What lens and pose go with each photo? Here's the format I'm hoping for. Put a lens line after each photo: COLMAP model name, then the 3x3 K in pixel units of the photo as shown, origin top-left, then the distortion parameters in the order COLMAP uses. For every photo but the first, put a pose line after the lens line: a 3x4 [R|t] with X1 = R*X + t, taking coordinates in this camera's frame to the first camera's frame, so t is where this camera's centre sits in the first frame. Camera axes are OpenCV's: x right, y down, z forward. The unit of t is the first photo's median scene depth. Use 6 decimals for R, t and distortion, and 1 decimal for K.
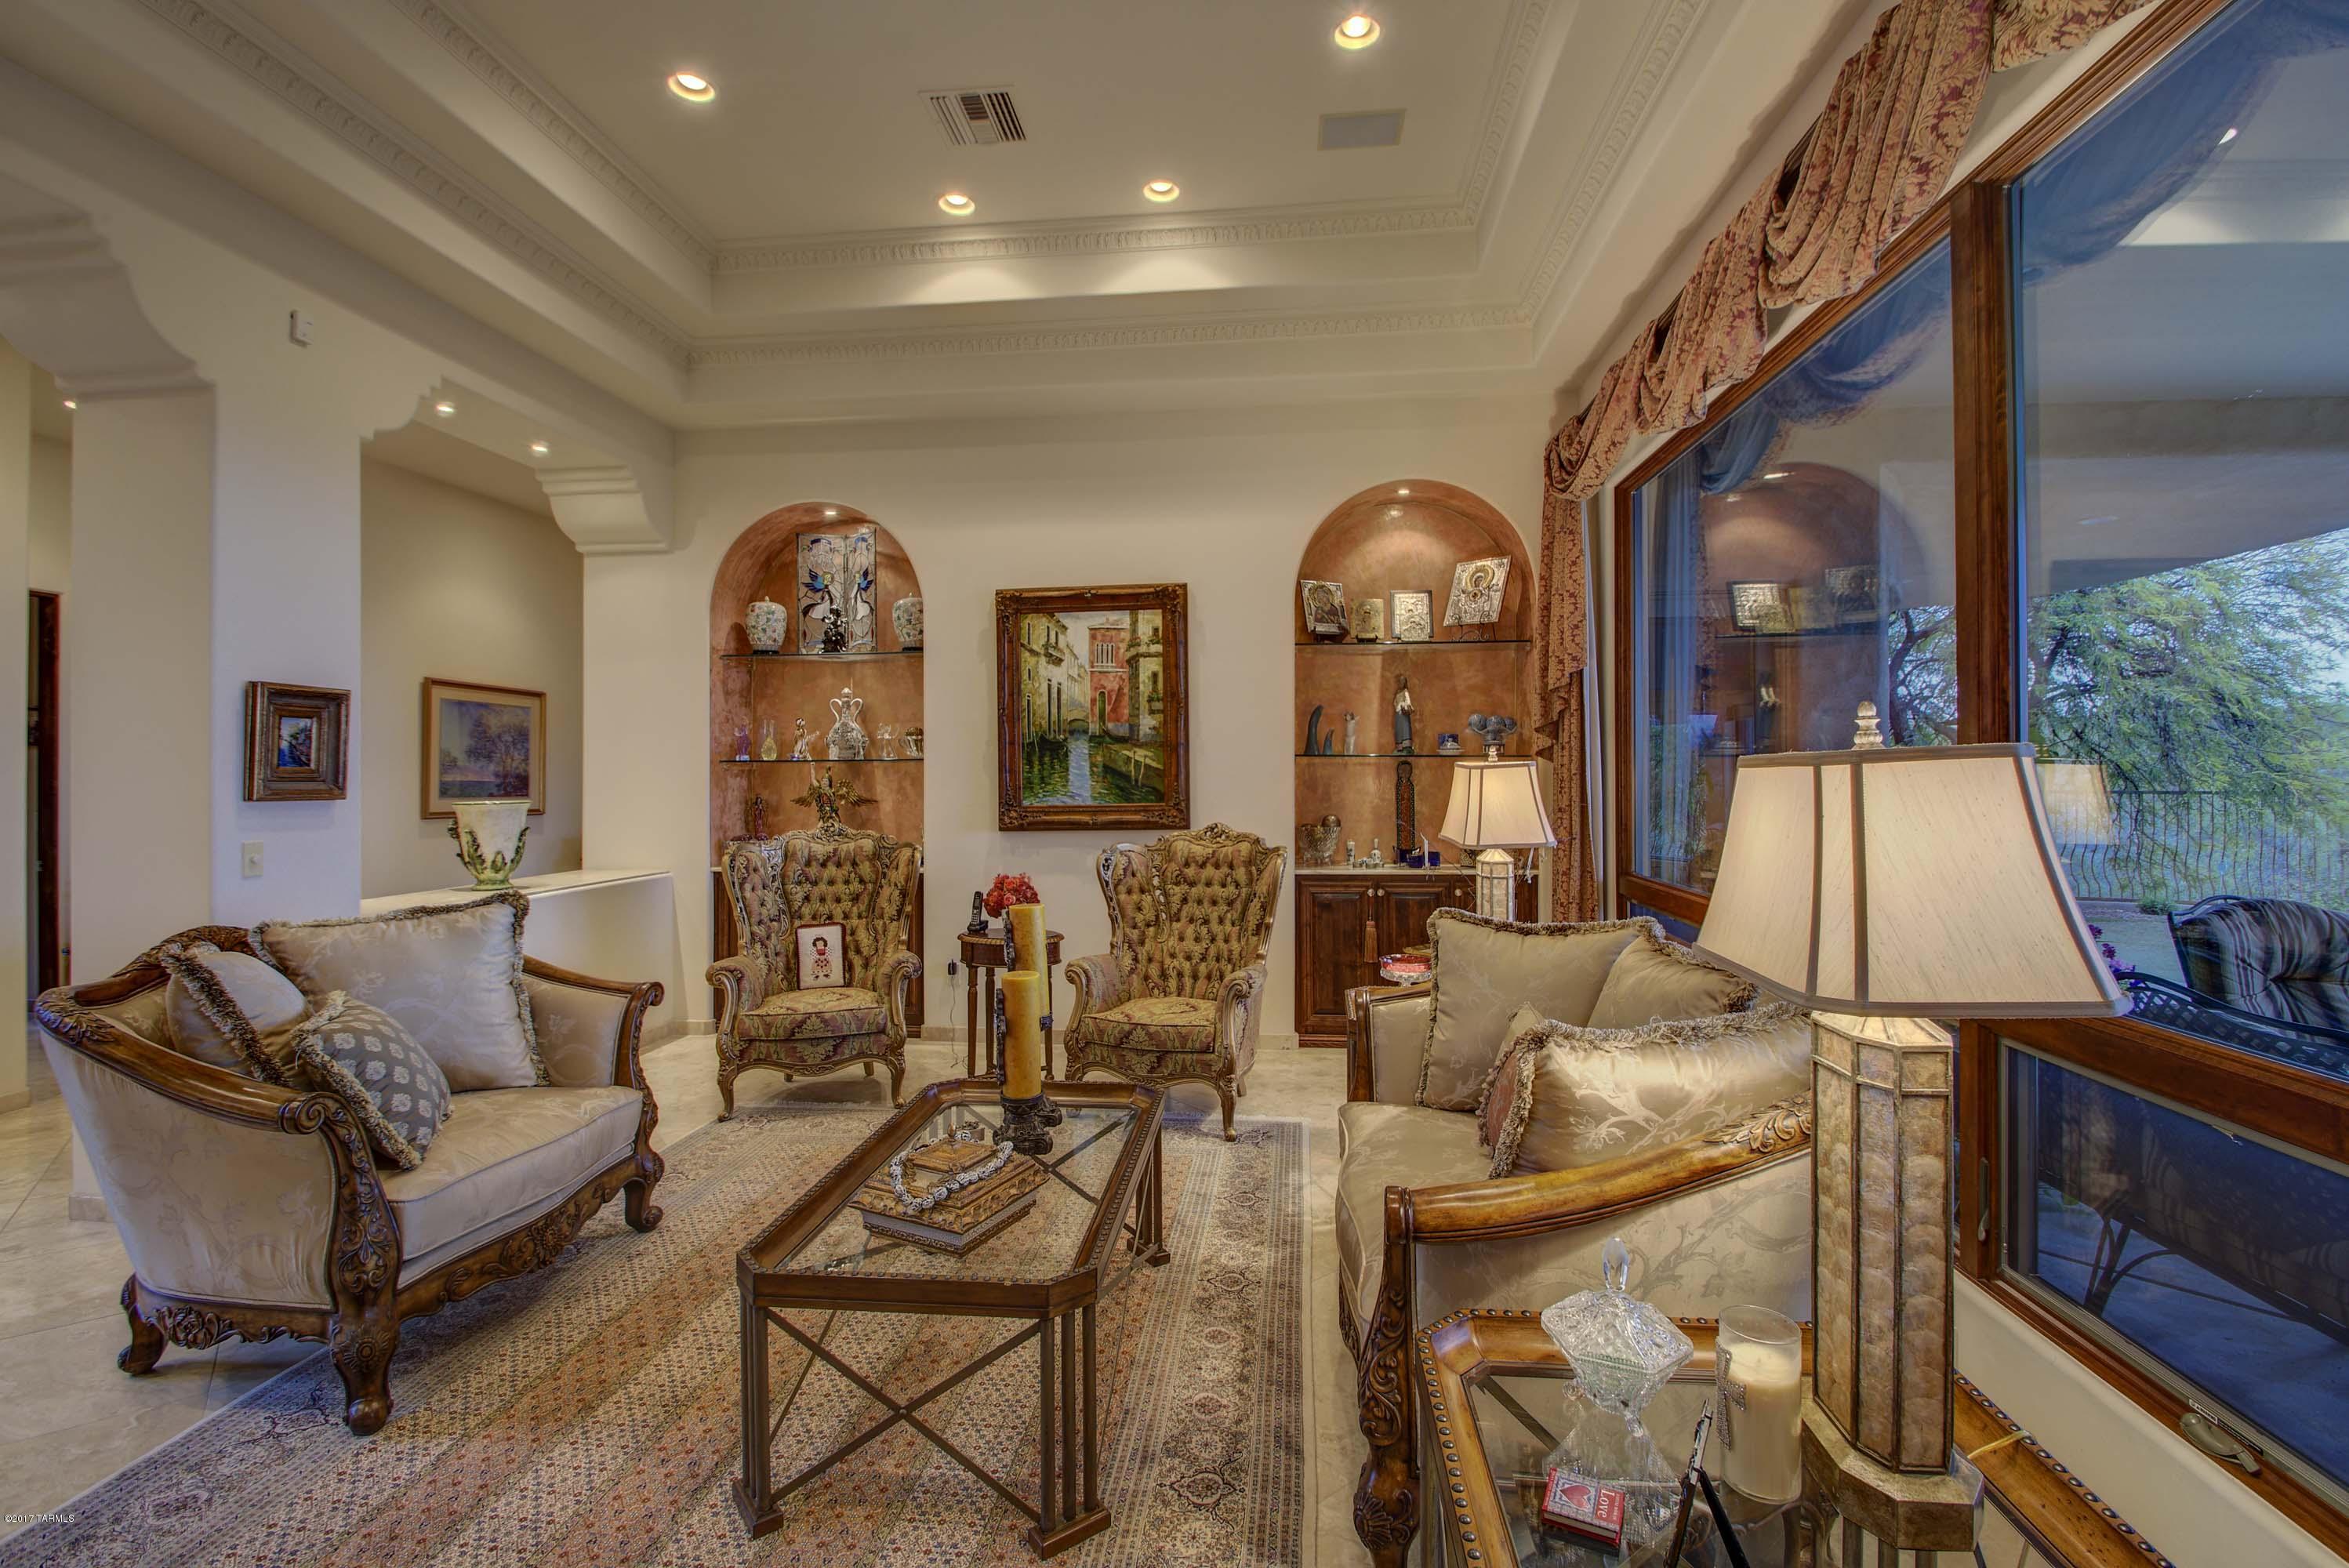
lens RADIAL K [[1035.6, 0, 1161.1], [0, 1035.6, 772.4], [0, 0, 1]] dist [-0.000708, -0.011261]
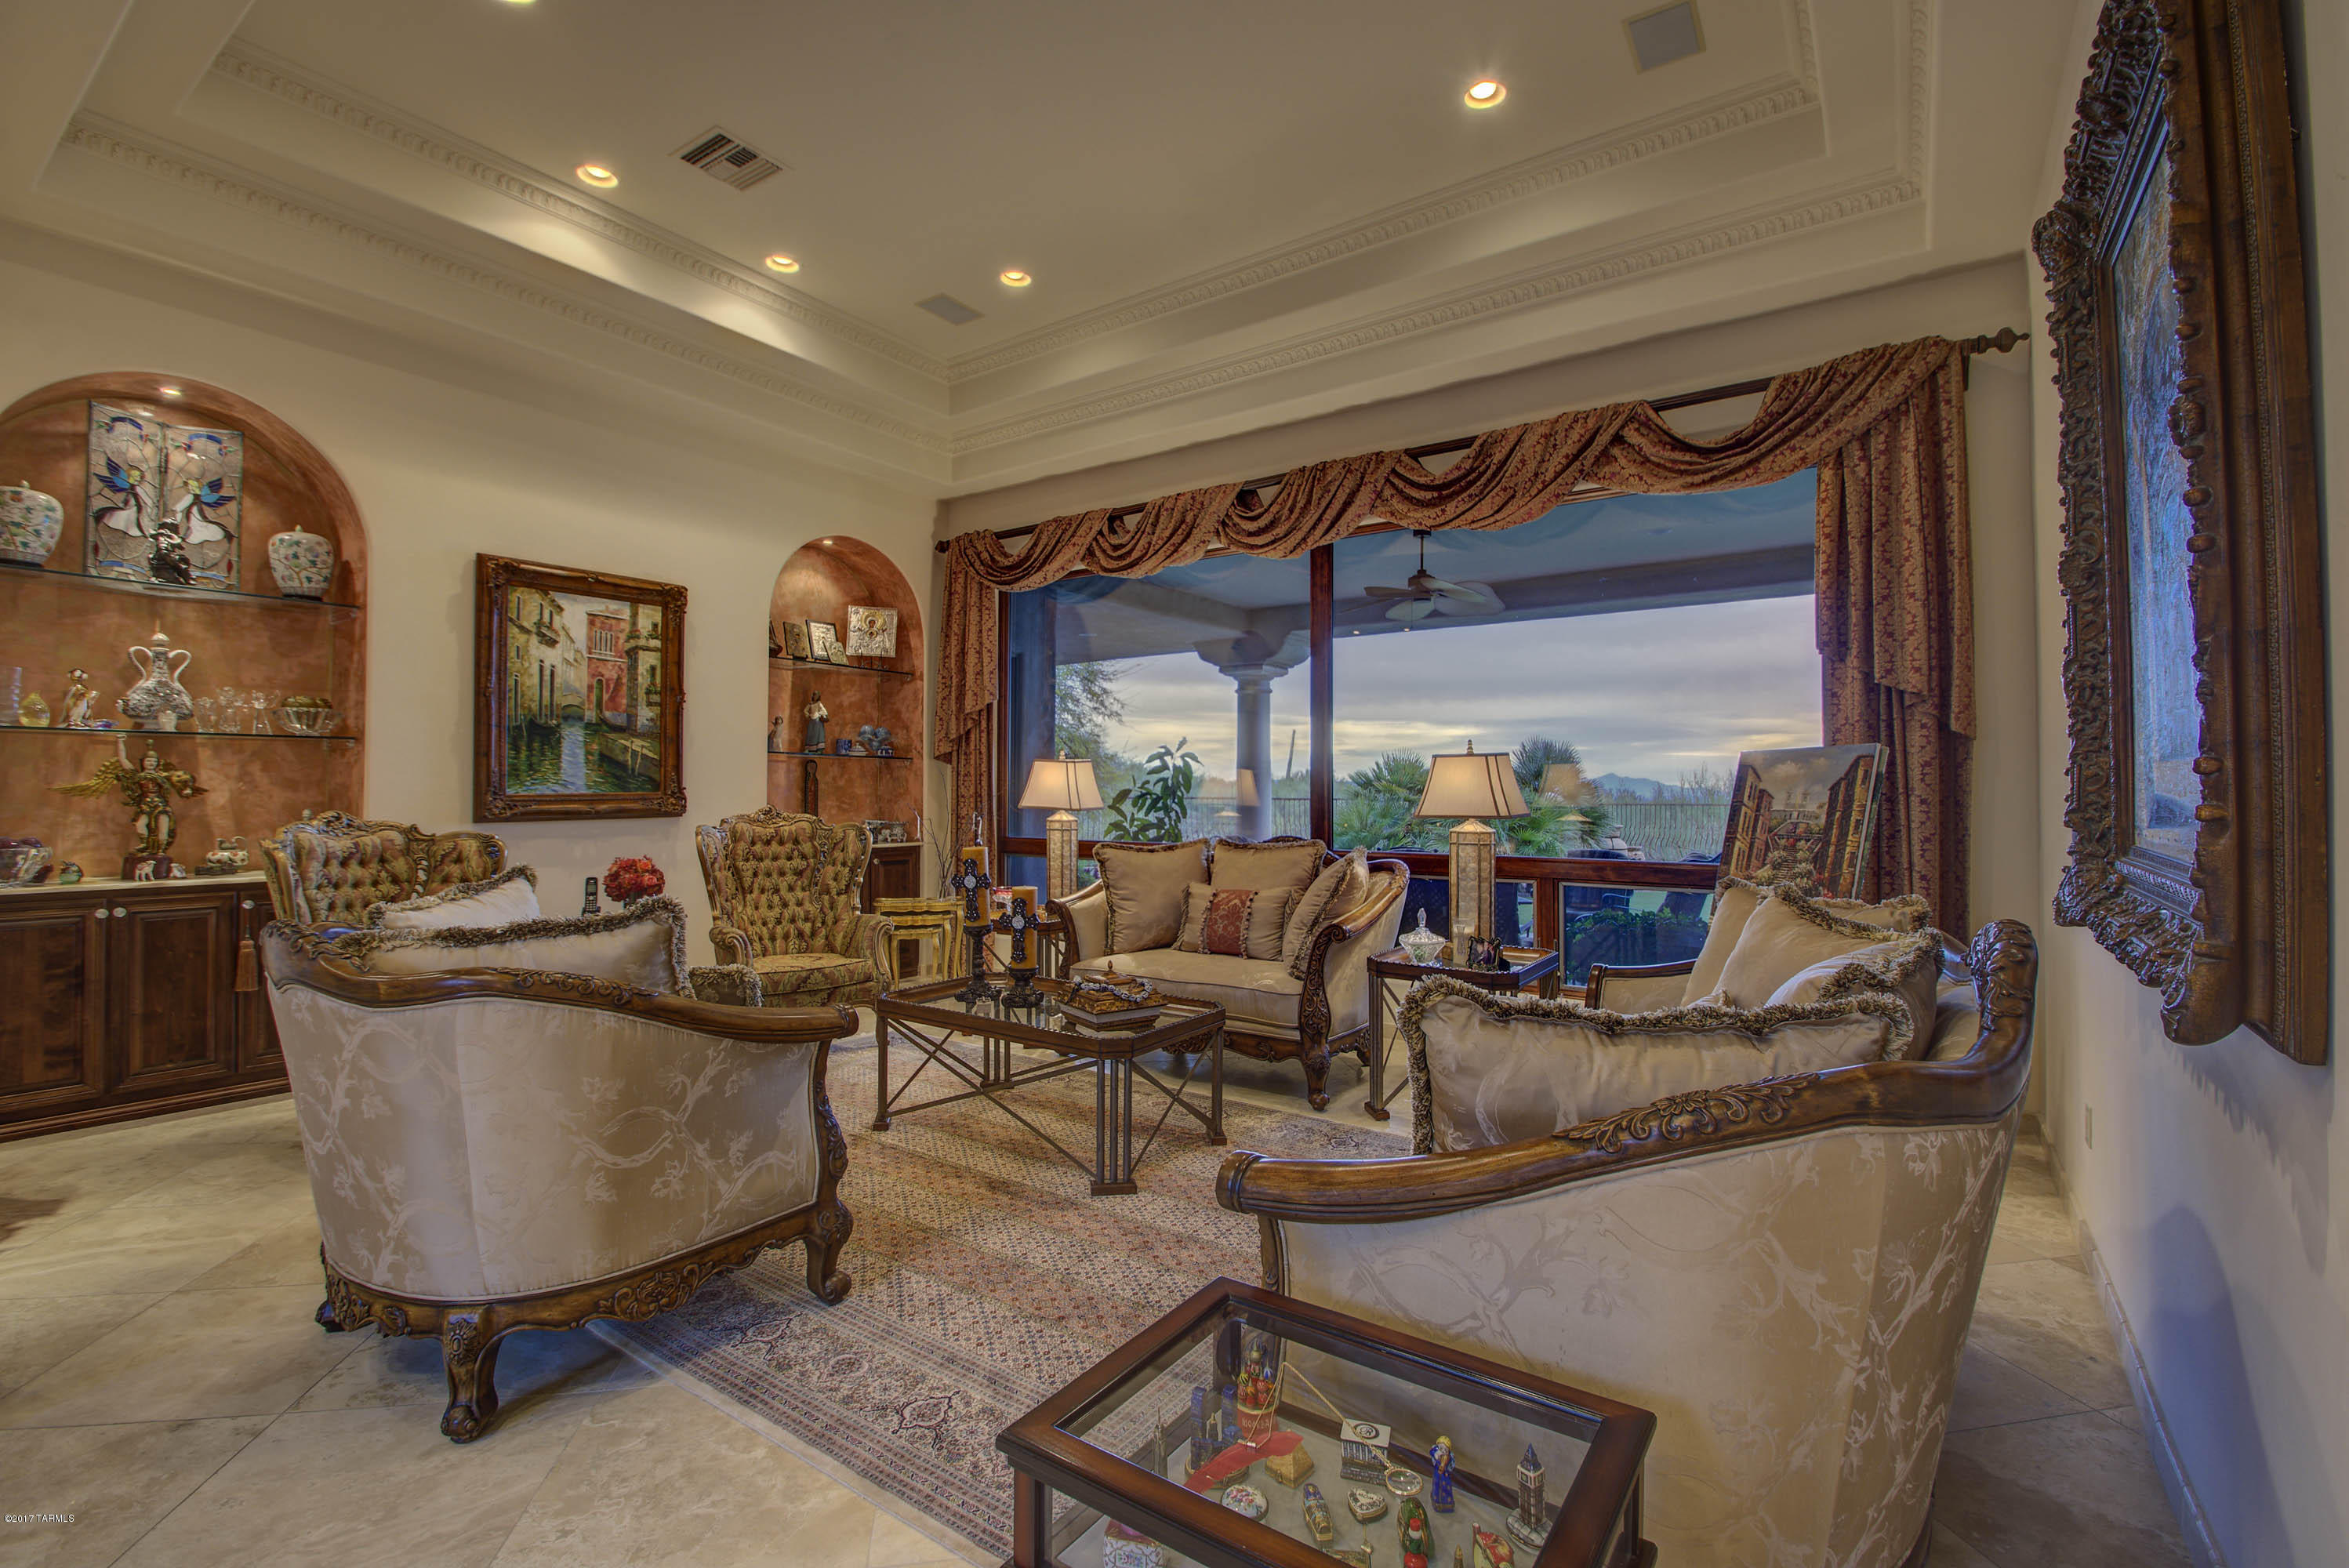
lens RADIAL K [[1035.6, 0, 1152.0], [0, 1035.6, 771.8], [0, 0, 1]] dist [-0.000708, -0.011261]
pose [[0.467768, 0.014816, 0.883727, -0.686550], [-0.017462, 0.999819, -0.007520, 0.009053], [-0.883679, -0.011914, 0.467943, 0.065838]]
